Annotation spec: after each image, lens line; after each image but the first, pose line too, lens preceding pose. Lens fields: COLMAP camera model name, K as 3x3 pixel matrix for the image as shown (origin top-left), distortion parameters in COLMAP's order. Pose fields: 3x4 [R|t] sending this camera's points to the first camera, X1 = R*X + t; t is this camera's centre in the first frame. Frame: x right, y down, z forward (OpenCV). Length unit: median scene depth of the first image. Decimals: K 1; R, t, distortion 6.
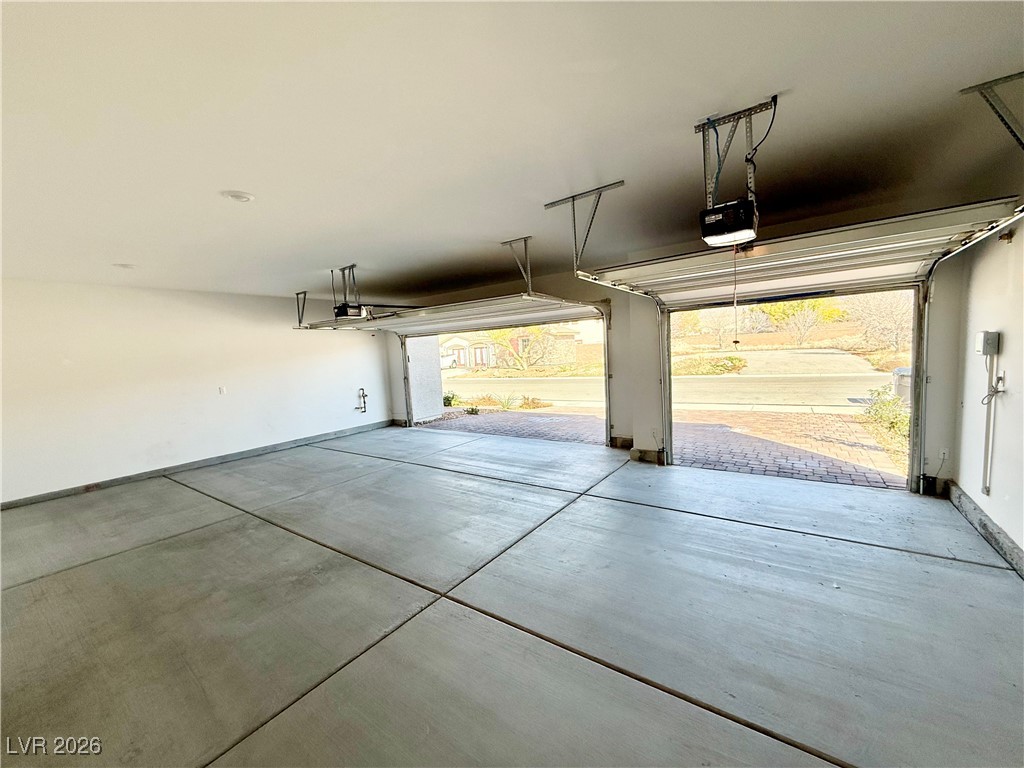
lens RADIAL K [[406.0, 0, 509.3], [0, 406.0, 385.4], [0, 0, 1]] dist [0.000796, -0.000057]
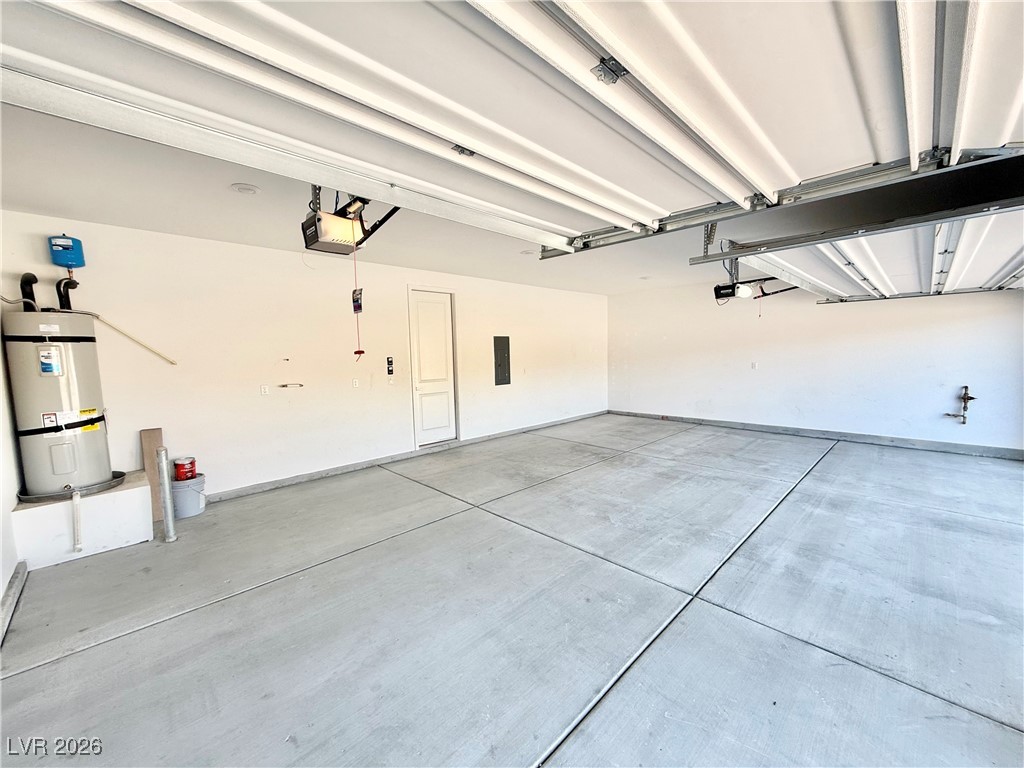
lens RADIAL K [[406.0, 0, 509.3], [0, 406.0, 385.4], [0, 0, 1]] dist [0.000796, -0.000057]
pose [[-0.166771, 0.144905, -0.975290, 0.631614], [-0.054295, 0.986291, 0.155824, -0.090835], [0.984500, 0.078940, -0.156617, 0.674726]]
